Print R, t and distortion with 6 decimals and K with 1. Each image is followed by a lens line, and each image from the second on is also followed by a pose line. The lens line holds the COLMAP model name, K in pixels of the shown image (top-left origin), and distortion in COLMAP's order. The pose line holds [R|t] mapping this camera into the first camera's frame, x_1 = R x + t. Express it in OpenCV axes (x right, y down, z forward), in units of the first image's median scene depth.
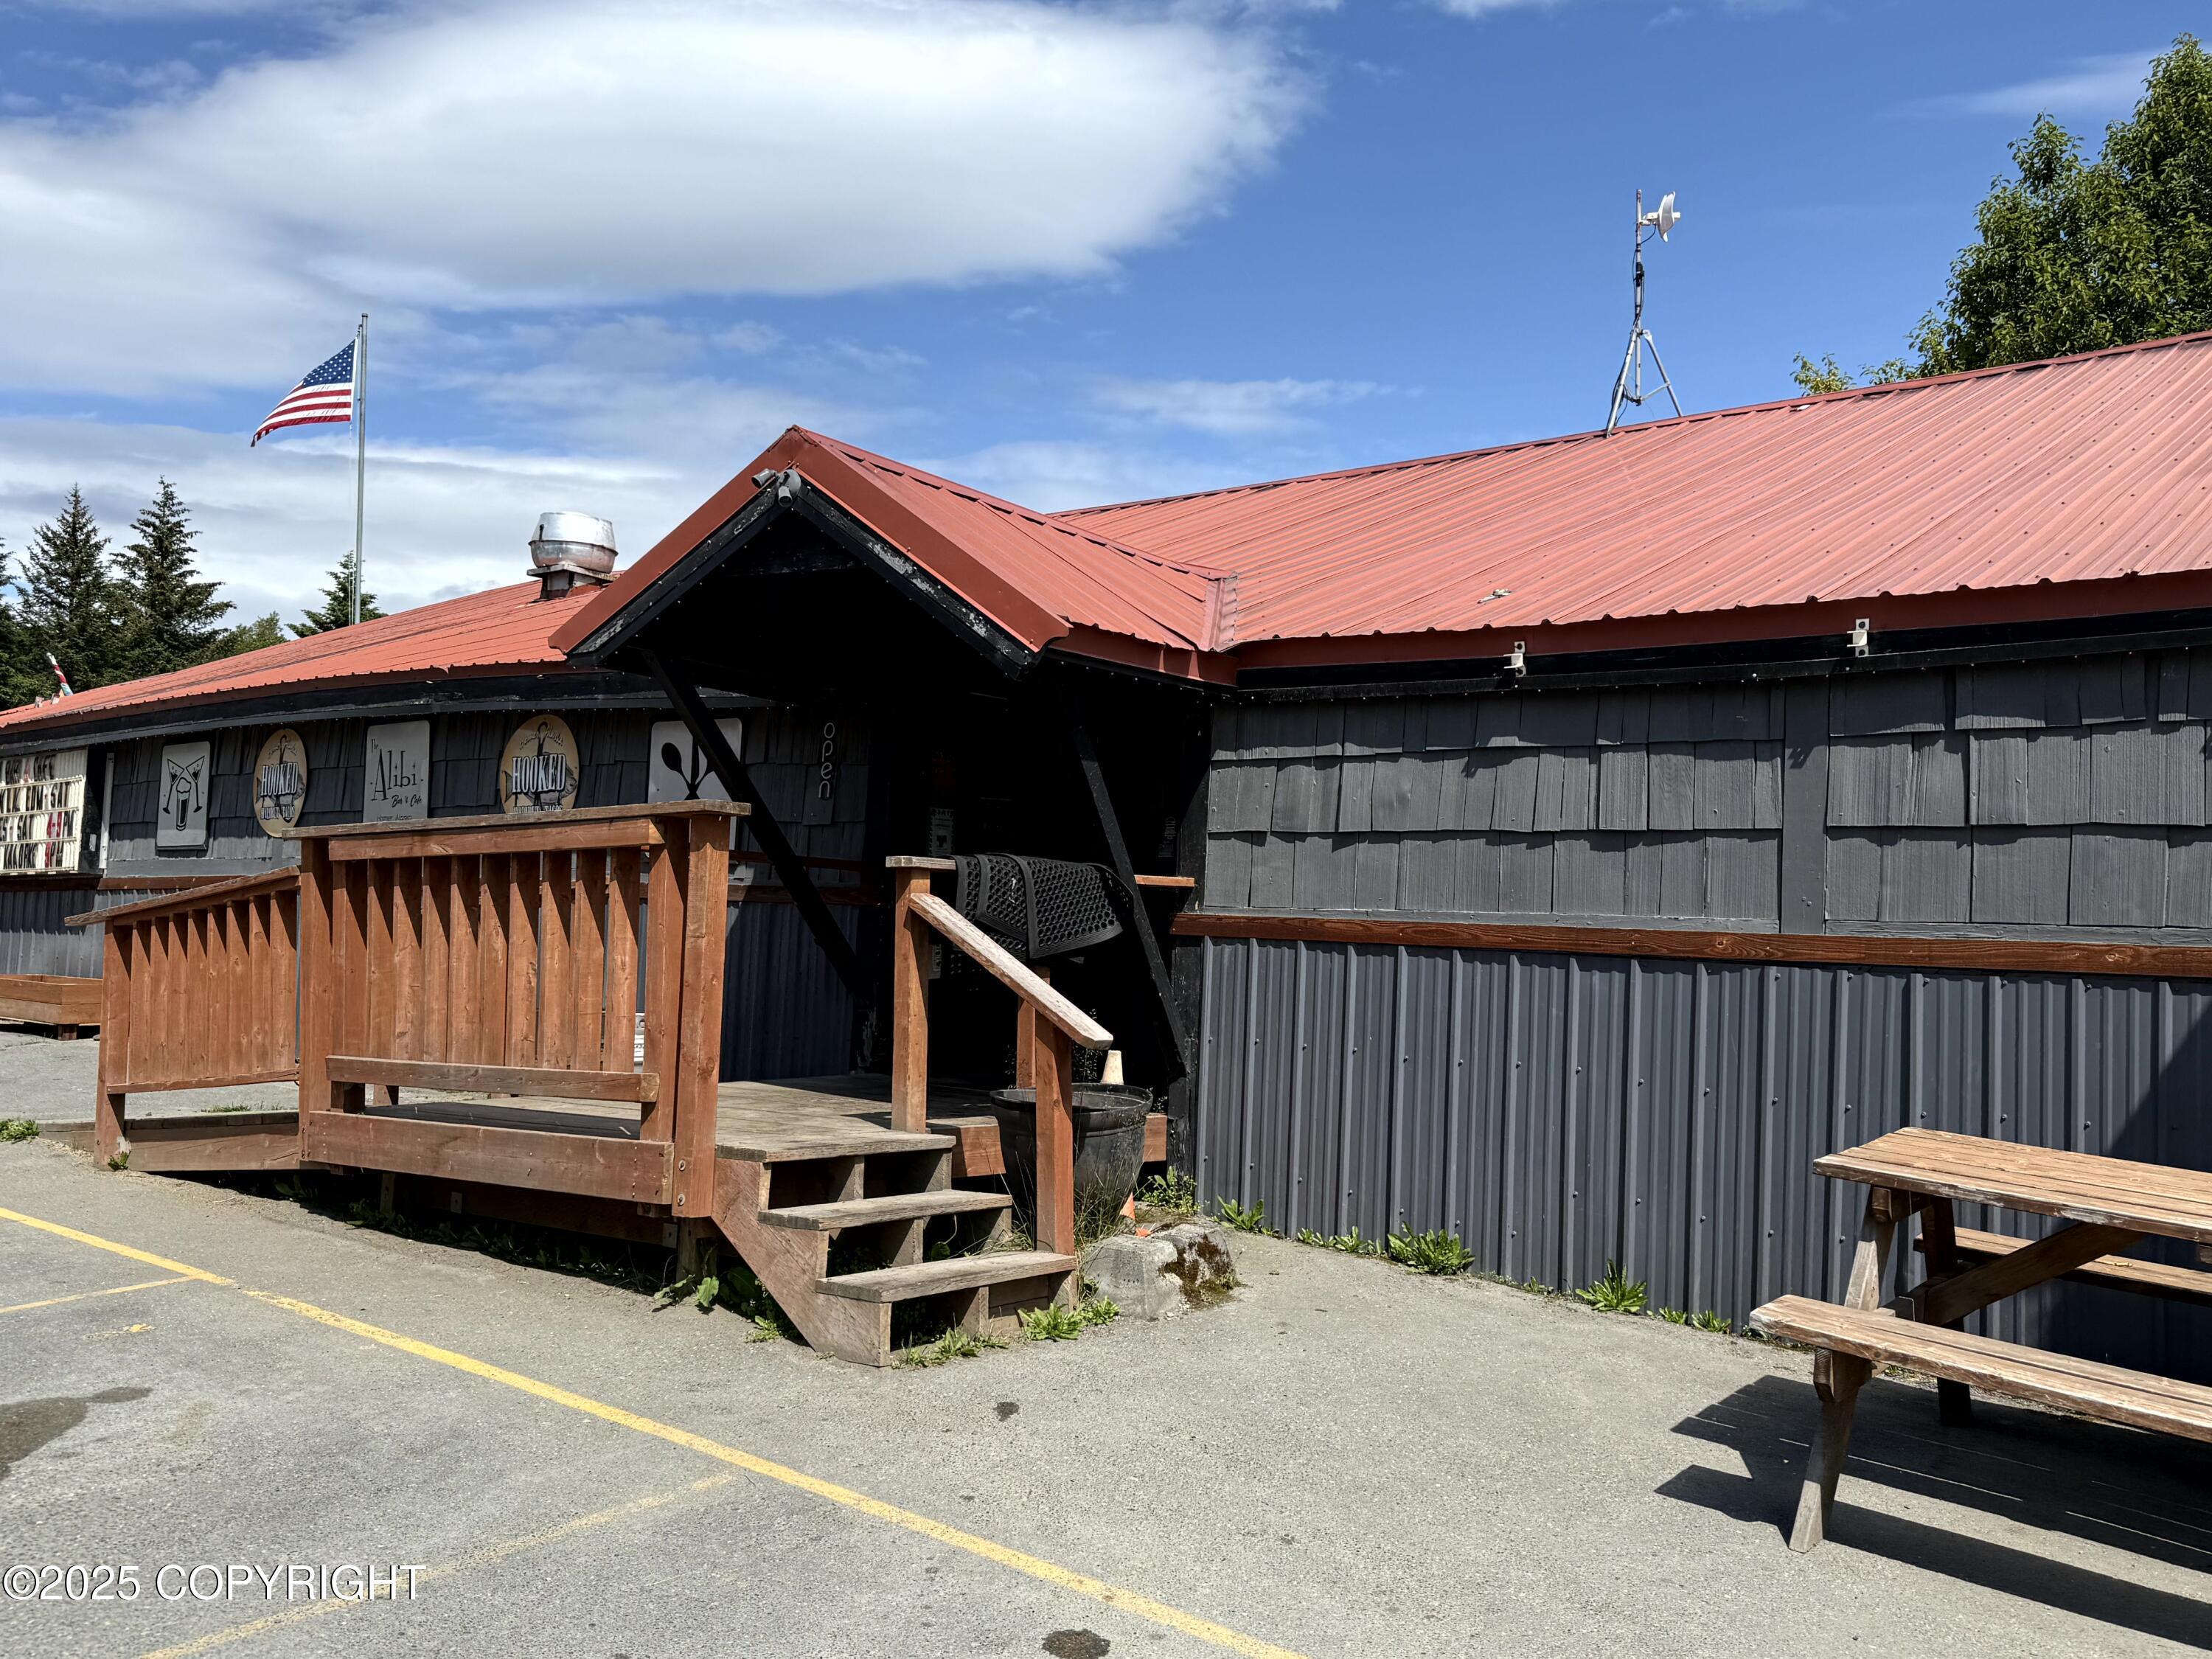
lens RADIAL K [[1865.2, 0, 1138.4], [0, 1865.2, 833.0], [0, 0, 1]] dist [0.077068, -0.110058]
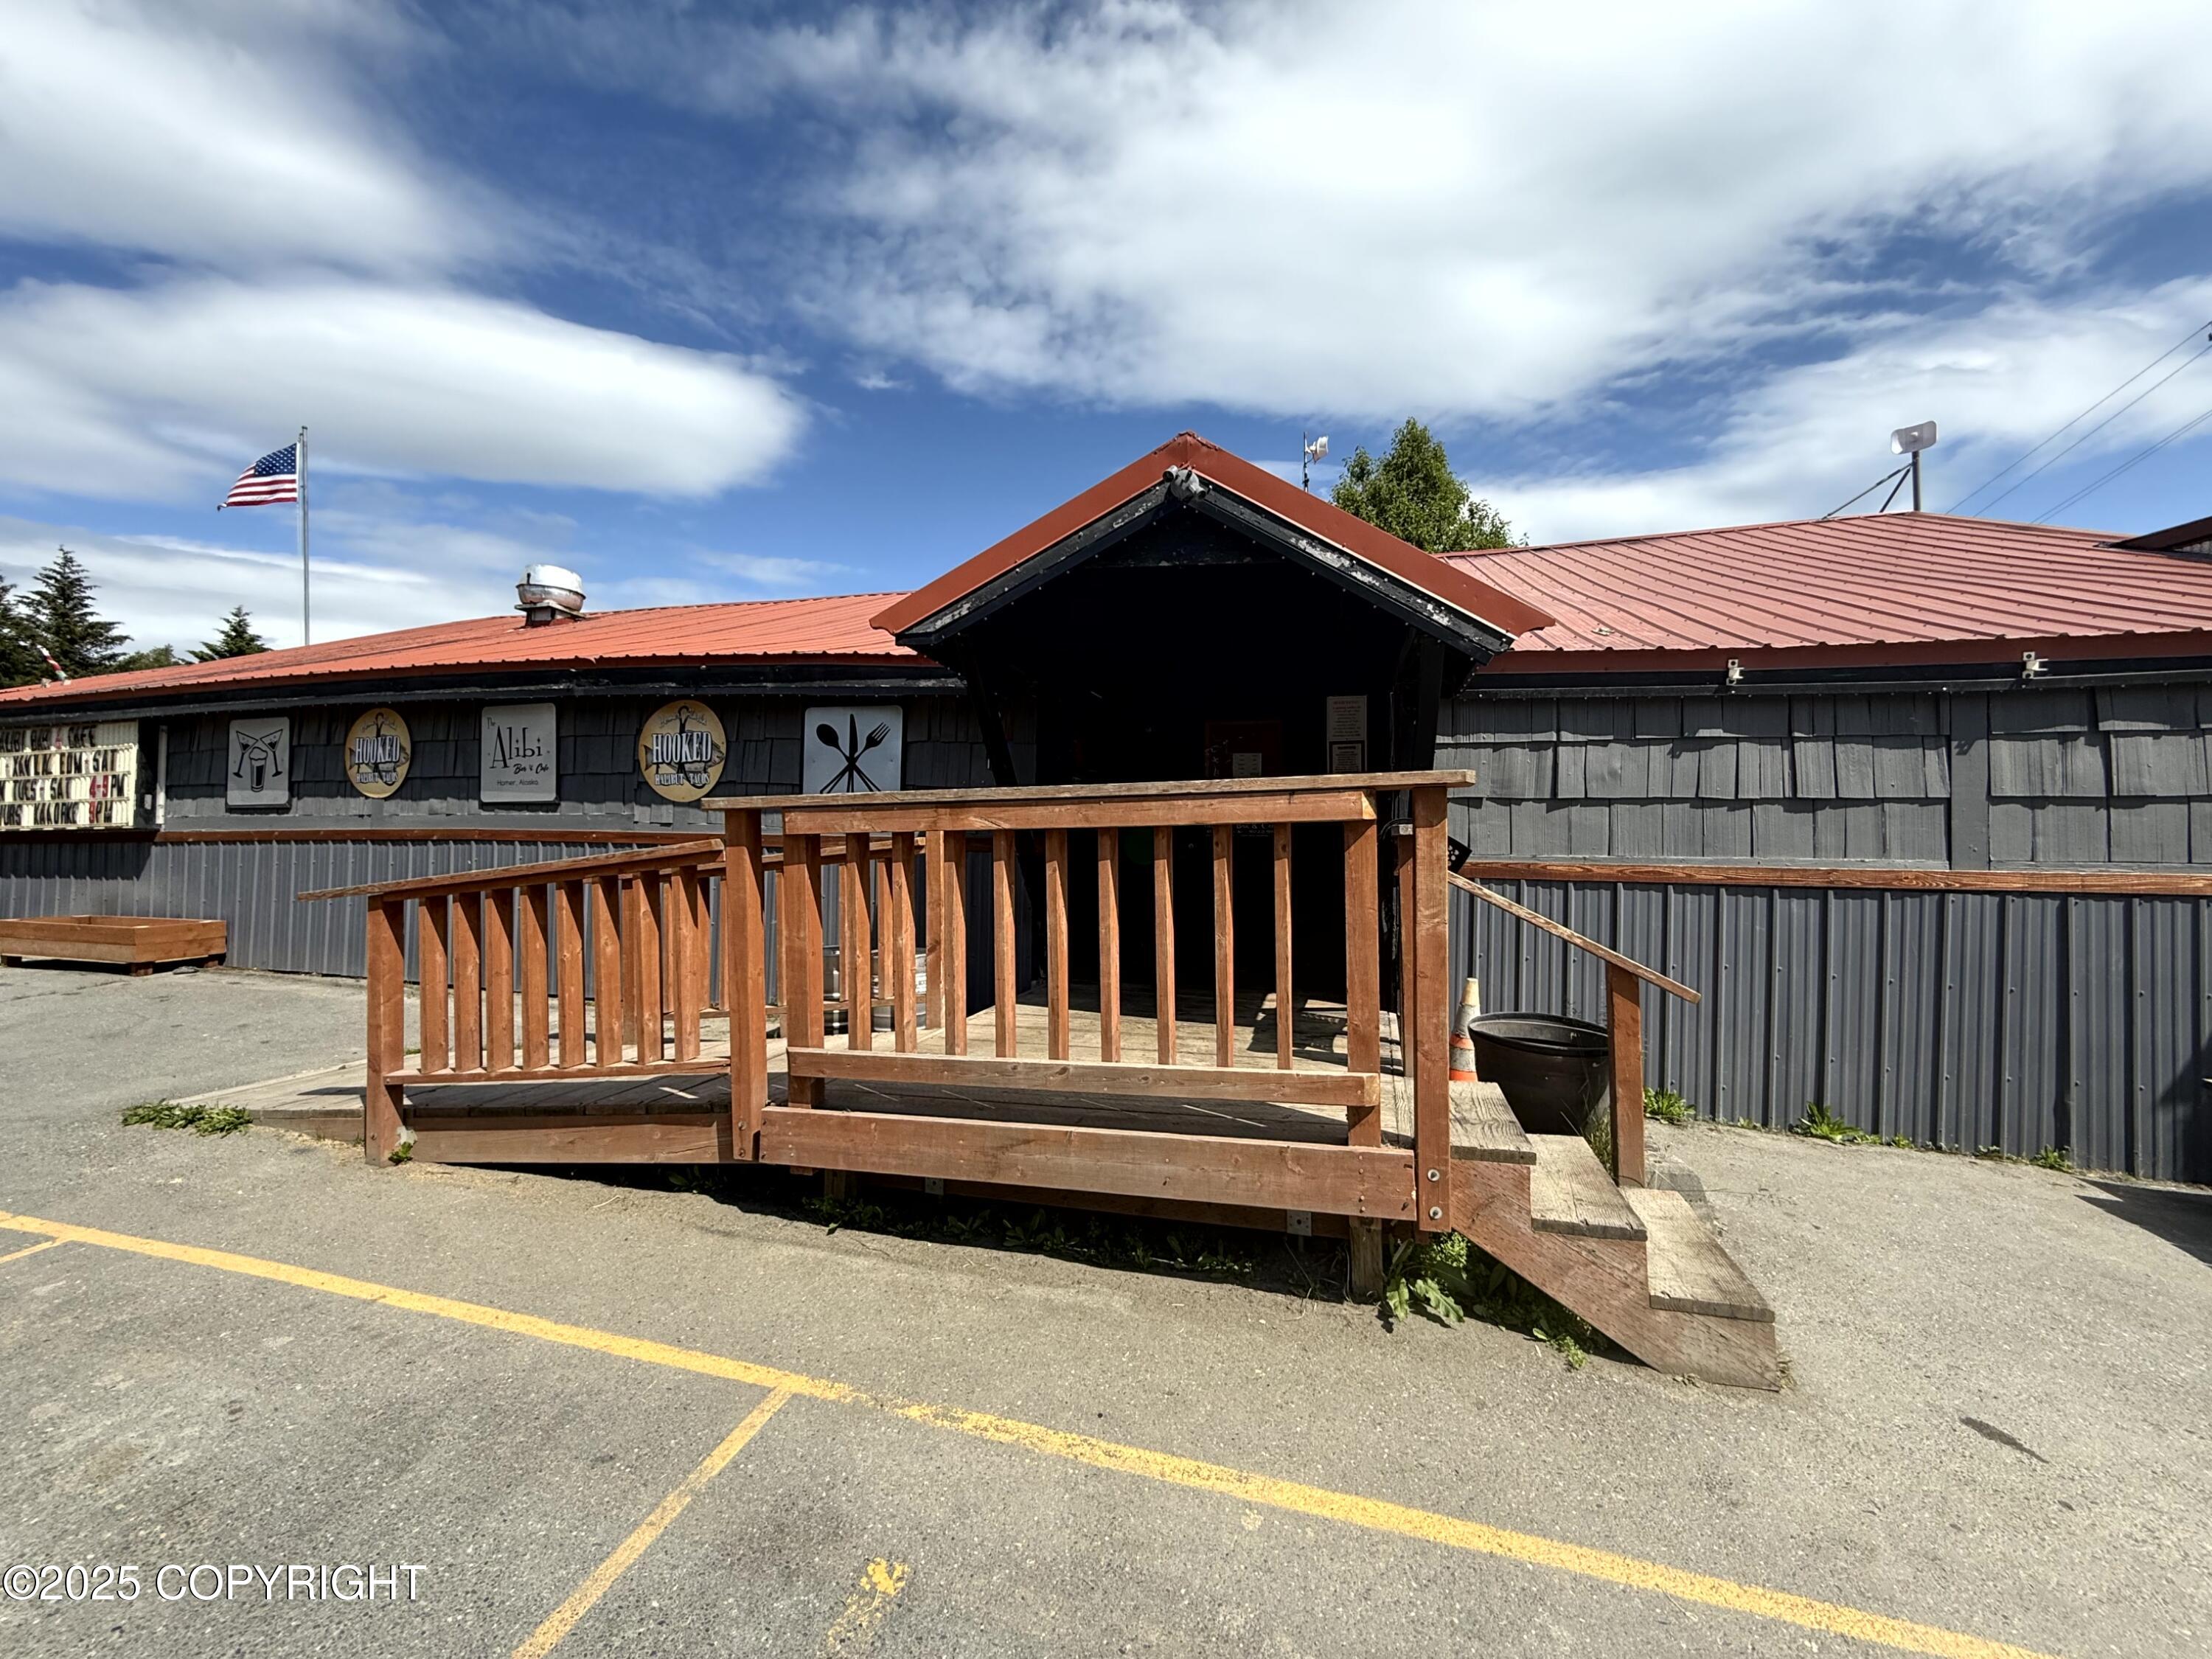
lens RADIAL K [[882.9, 0, 1104.8], [0, 882.9, 830.8], [0, 0, 1]] dist [0.000884, 0.000112]
pose [[0.922735, -0.016702, 0.385073, -0.425785], [-0.001205, 0.998931, 0.046217, -0.006047], [-0.385433, -0.043110, 0.921728, 0.522925]]
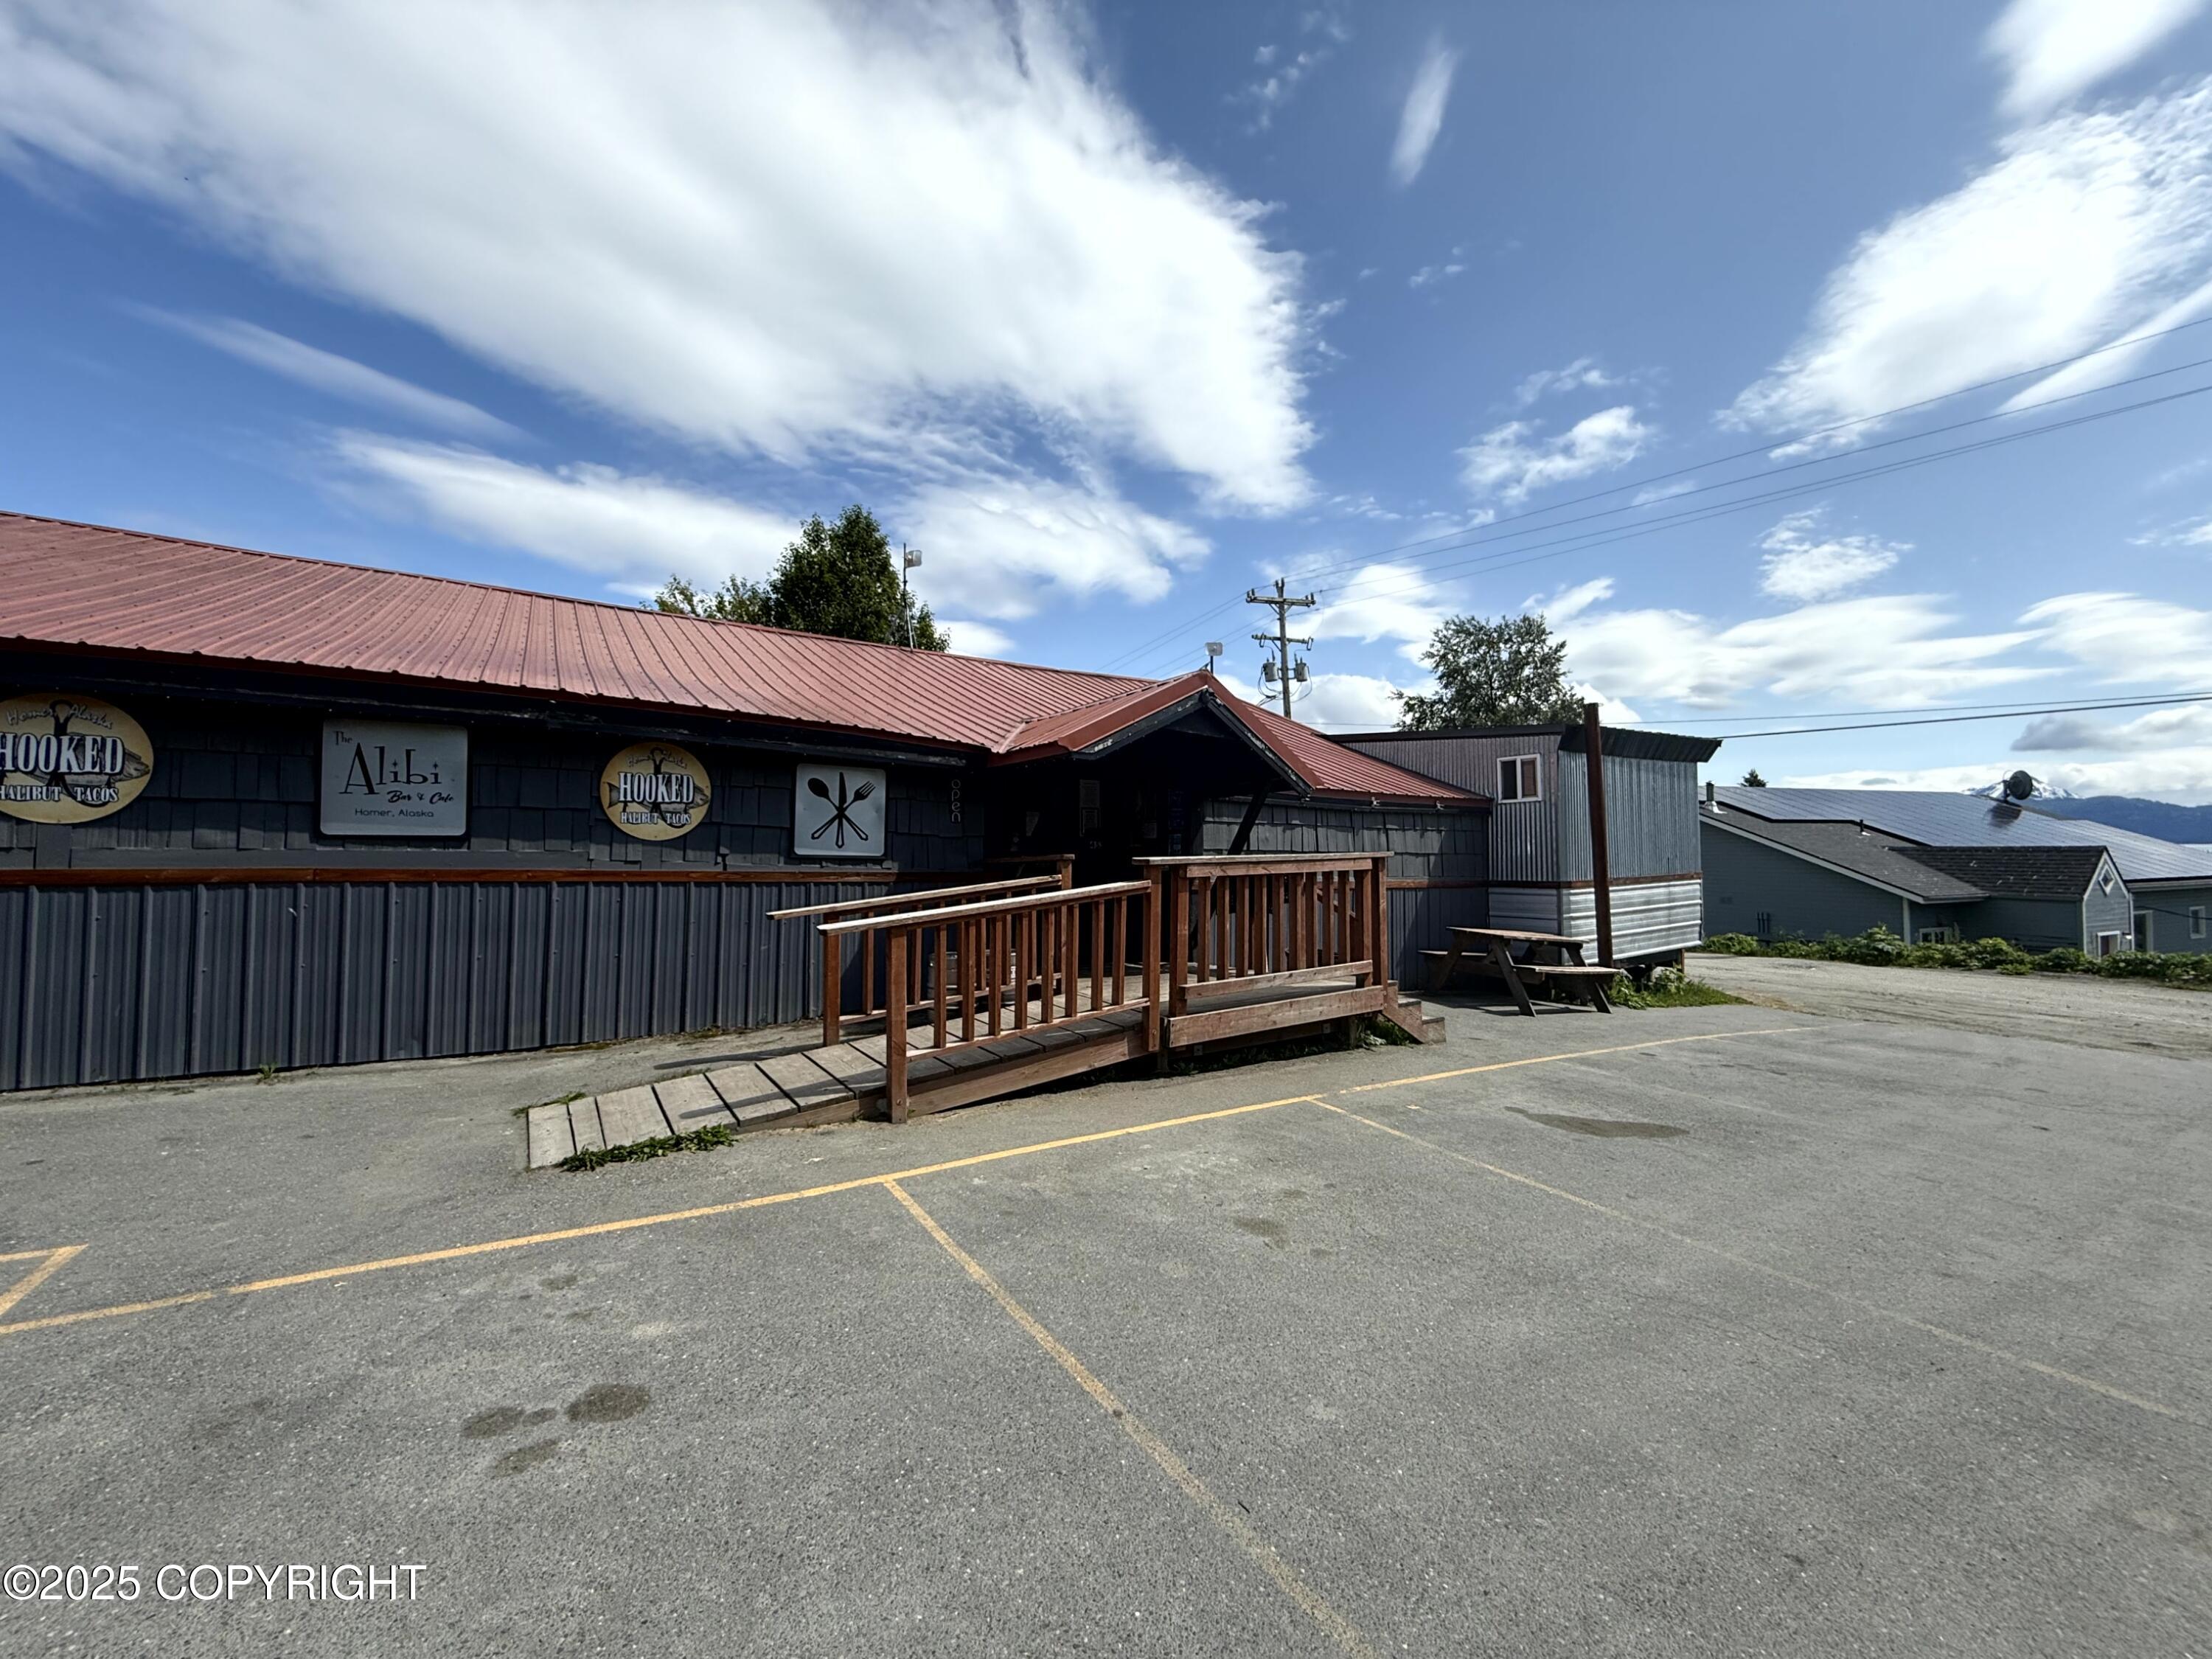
lens RADIAL K [[882.9, 0, 1103.7], [0, 882.9, 828.9], [0, 0, 1]] dist [0.000884, 0.000112]
pose [[0.315983, 0.005580, 0.948748, -1.183486], [-0.043782, 0.999003, 0.008706, -0.033346], [-0.947754, -0.044290, 0.315913, 0.768279]]
